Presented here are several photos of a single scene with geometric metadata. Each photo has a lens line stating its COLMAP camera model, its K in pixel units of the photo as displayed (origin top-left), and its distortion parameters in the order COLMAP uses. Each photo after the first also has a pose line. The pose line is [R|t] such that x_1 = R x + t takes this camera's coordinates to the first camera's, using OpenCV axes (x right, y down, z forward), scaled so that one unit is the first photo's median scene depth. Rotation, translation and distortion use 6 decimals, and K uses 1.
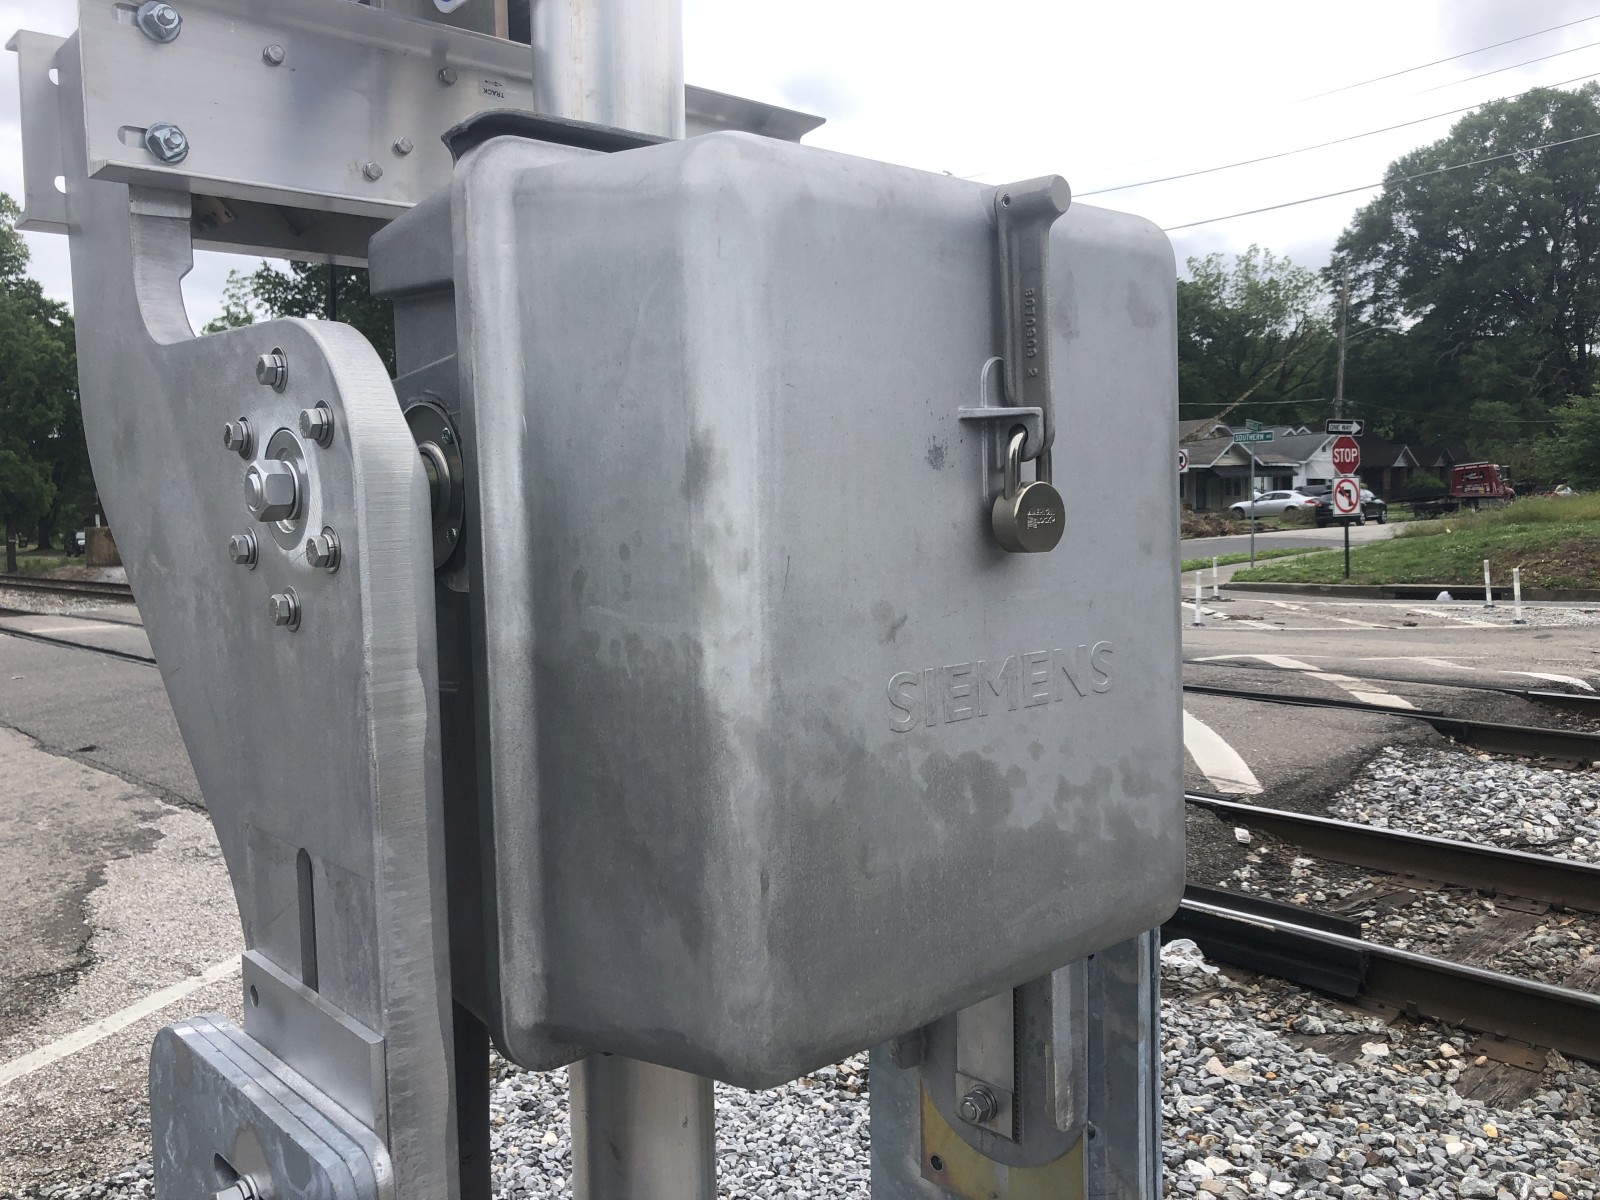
lens RADIAL K [[1280.0, 0, 789.5], [0, 1280.0, 560.4], [0, 0, 1]] dist [0.020808, -0.011544]
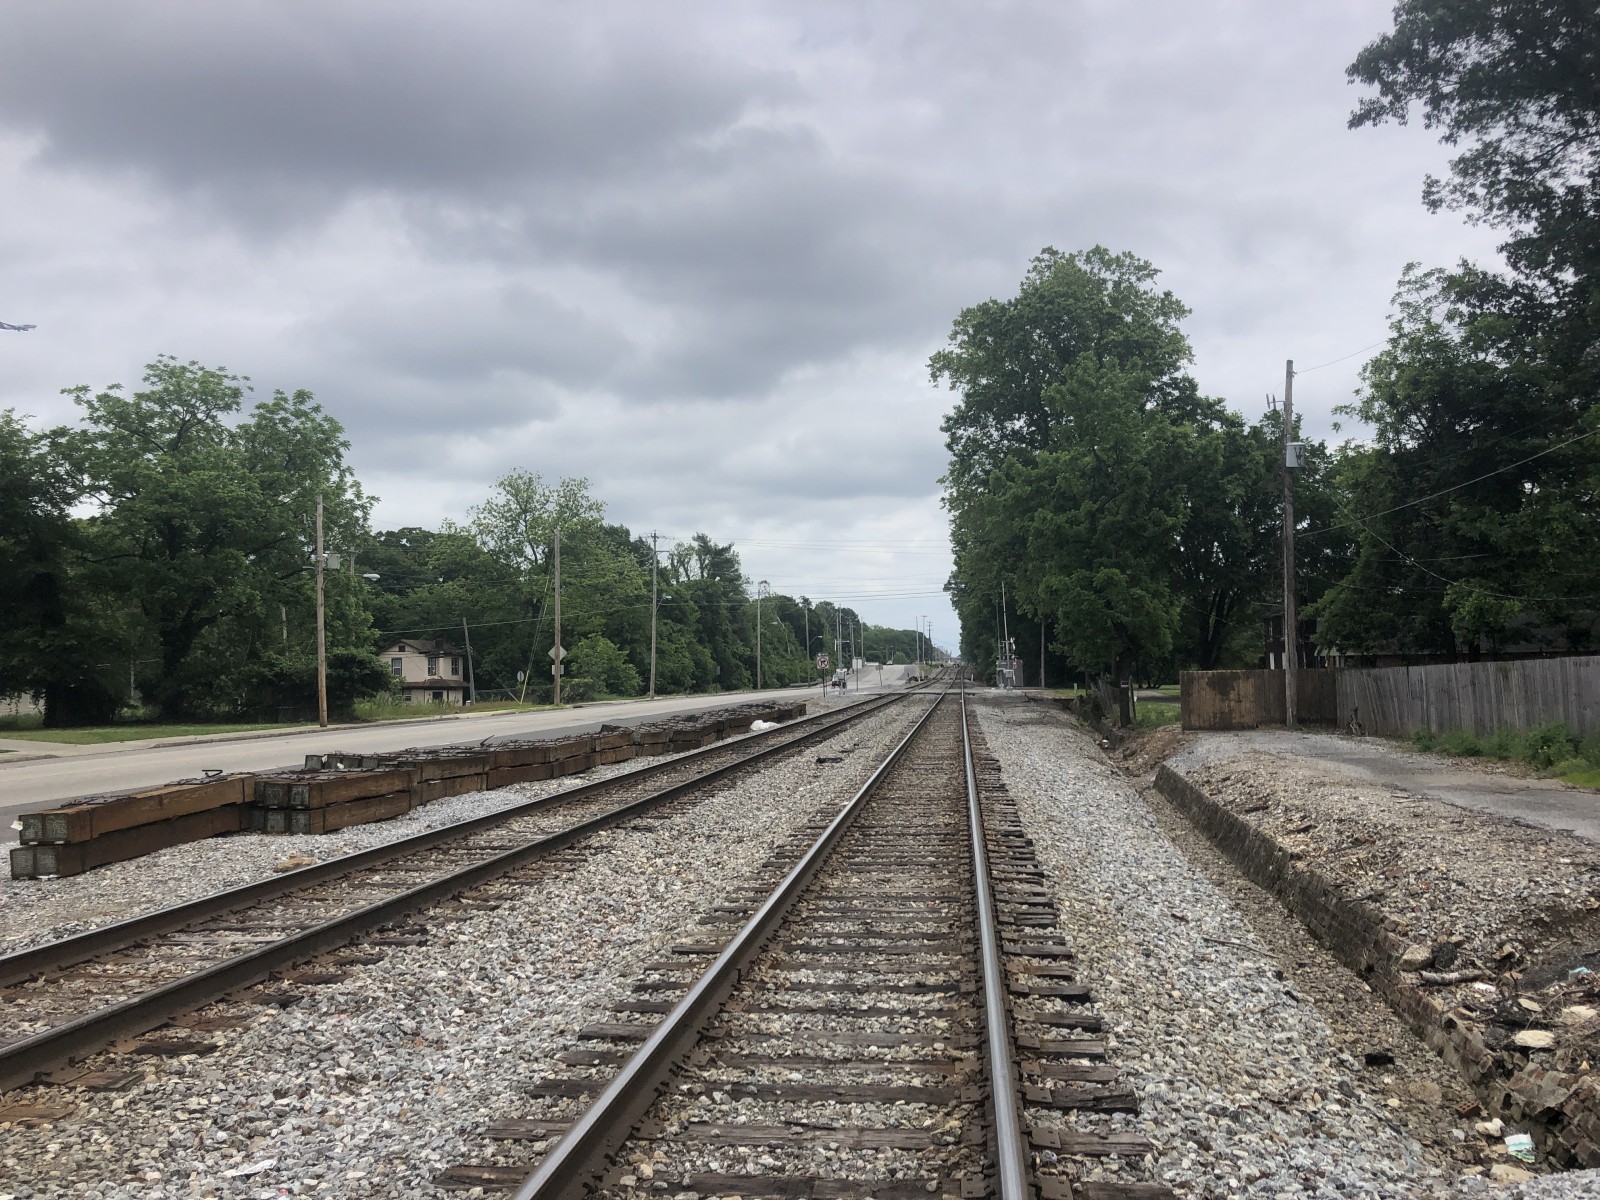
lens RADIAL K [[1273.9, 0, 826.0], [0, 1273.9, 594.9], [0, 0, 1]] dist [0.083769, -0.180994]
pose [[0.649691, -0.021900, -0.759883, -0.105619], [-0.046904, 0.996526, -0.068822, -0.007275], [0.758750, 0.080355, 0.646406, 0.284765]]
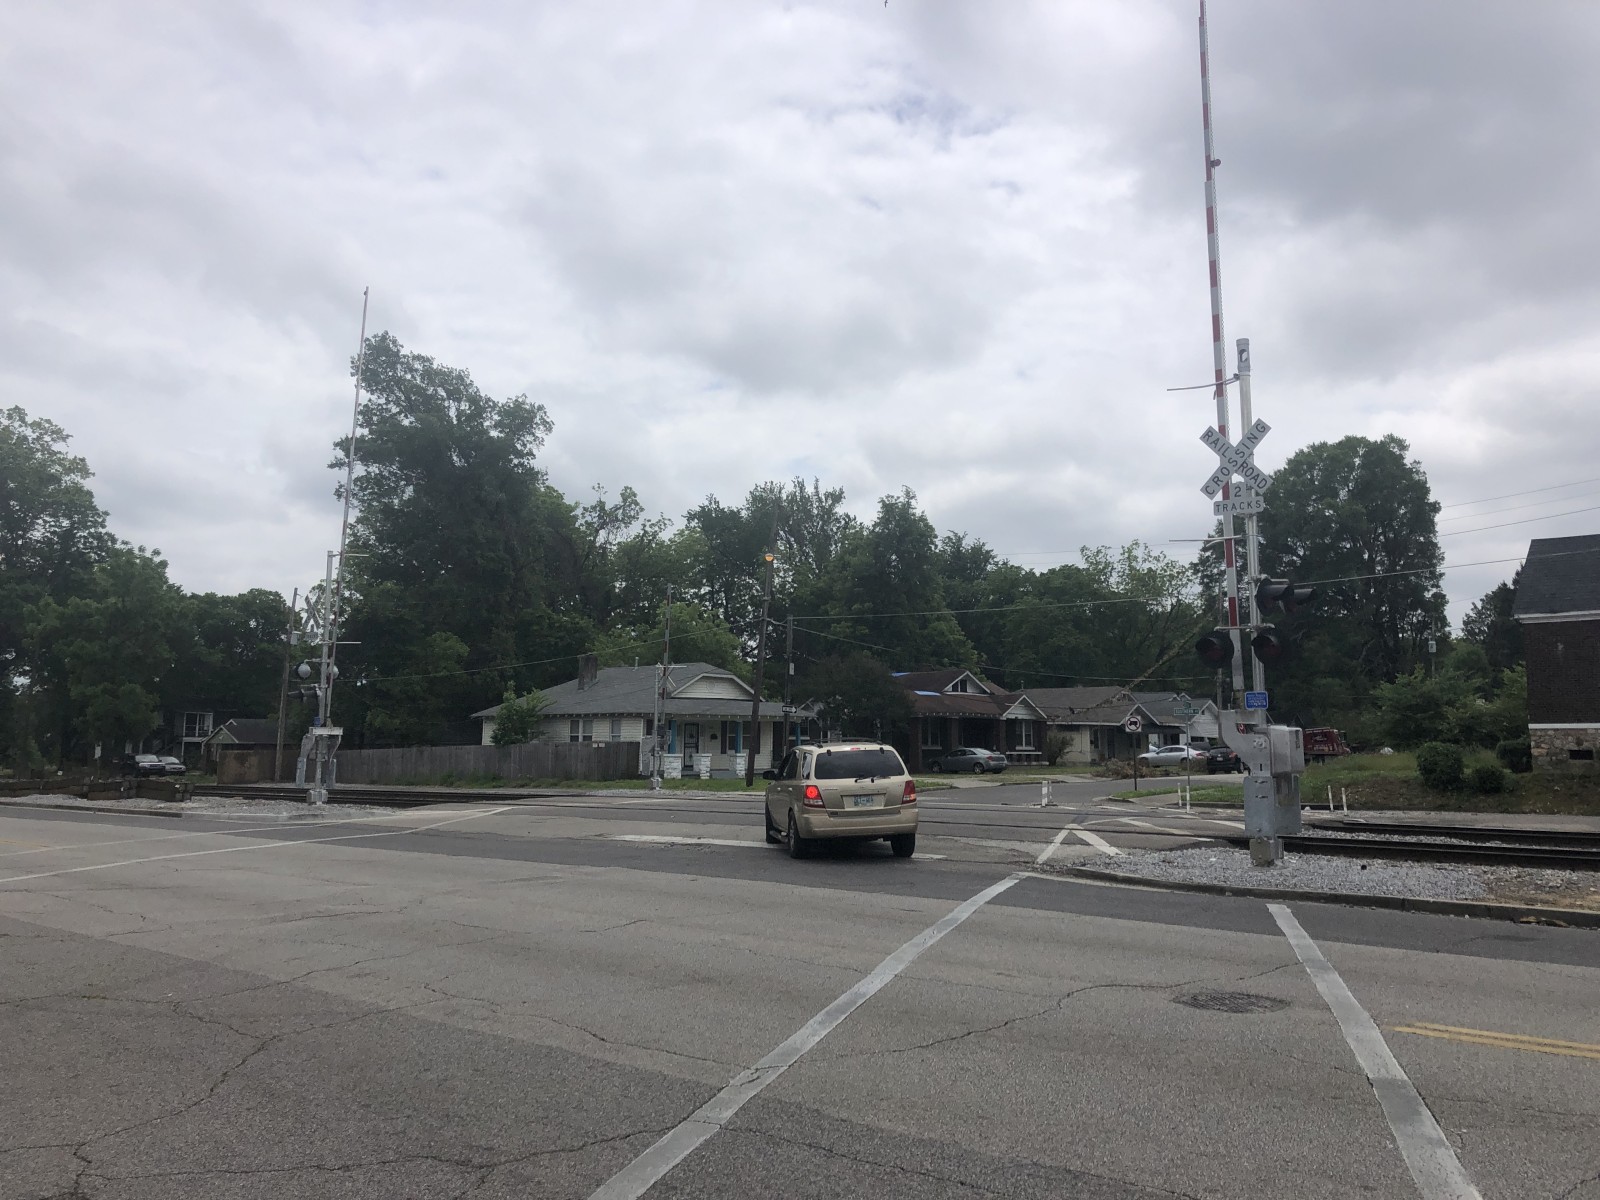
lens RADIAL K [[1282.1, 0, 793.5], [0, 1282.1, 571.2], [0, 0, 1]] dist [0.116973, -0.283371]
pose [[0.994131, 0.038180, 0.101220, -0.096401], [-0.019427, 0.983447, -0.180153, 0.010680], [-0.106423, 0.177129, 0.978417, -0.181598]]
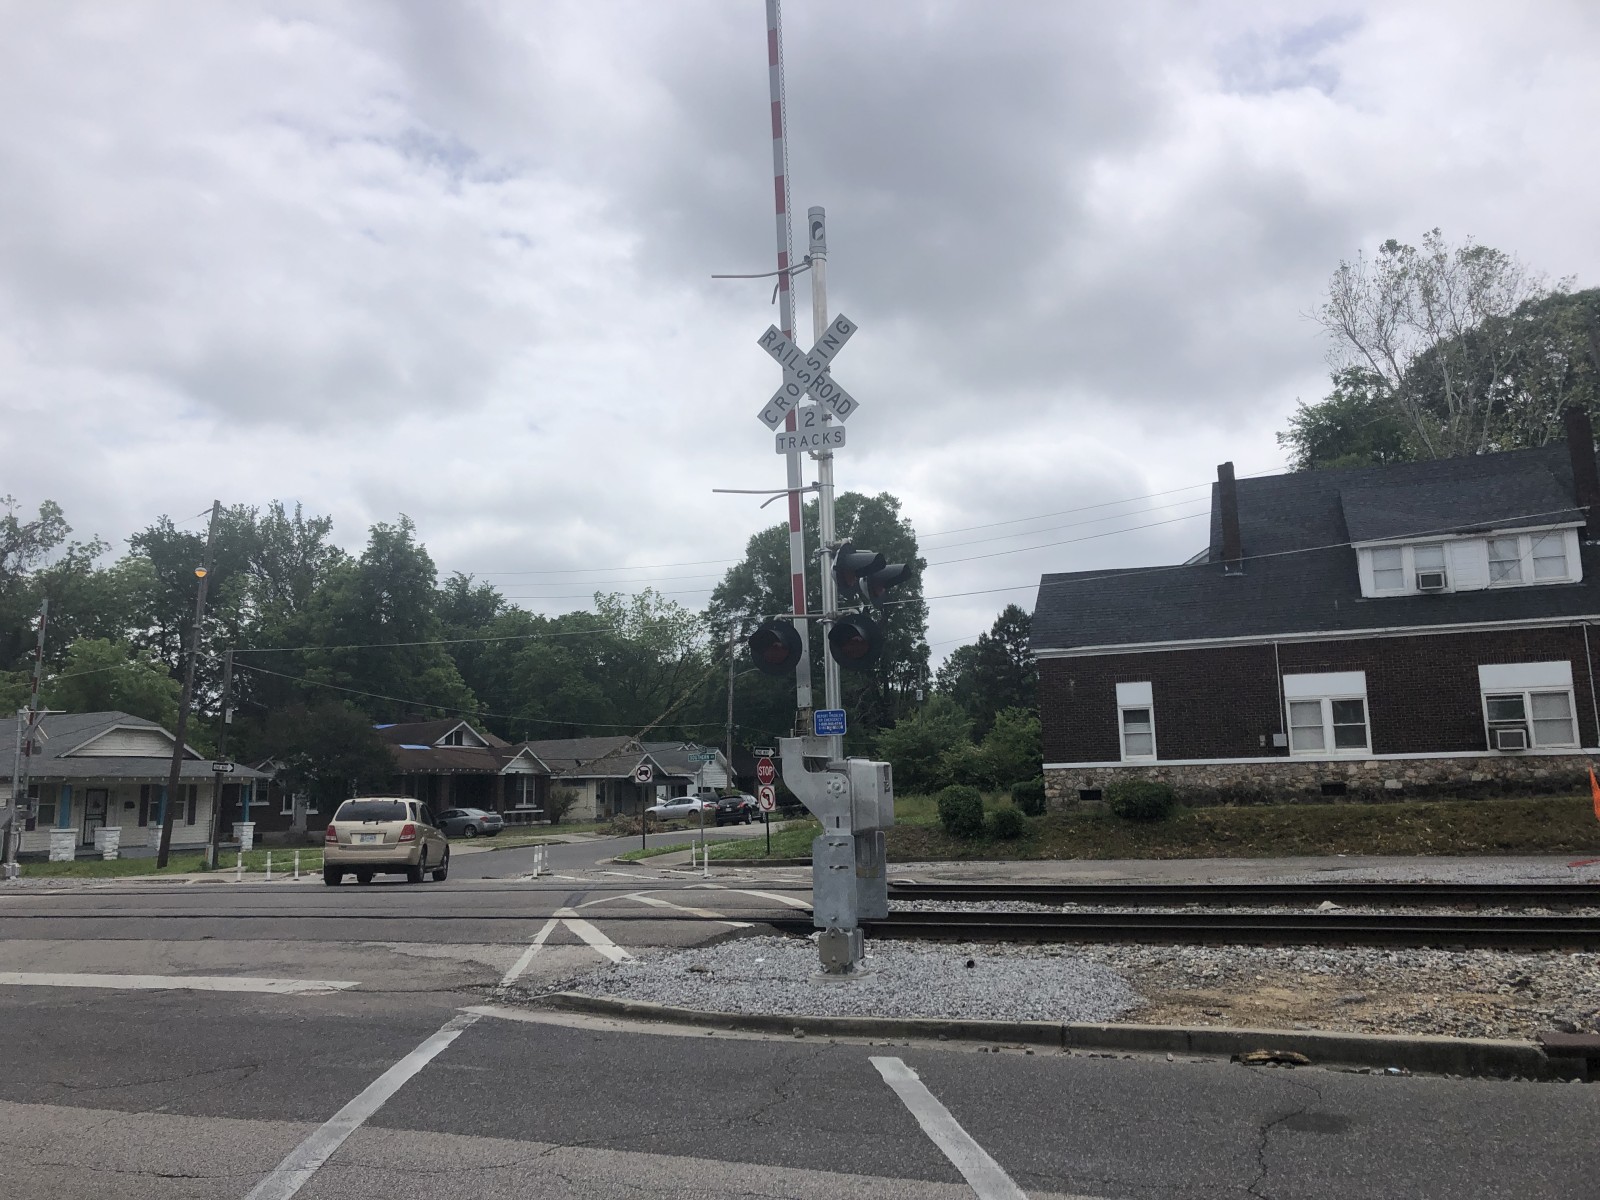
lens RADIAL K [[1280.0, 0, 789.5], [0, 1280.0, 560.4], [0, 0, 1]] dist [0.020808, -0.011544]
pose [[0.889054, 0.080362, 0.450694, -0.068680], [0.028484, 0.972855, -0.229656, 0.006770], [-0.456915, 0.217015, 0.862631, -0.103781]]
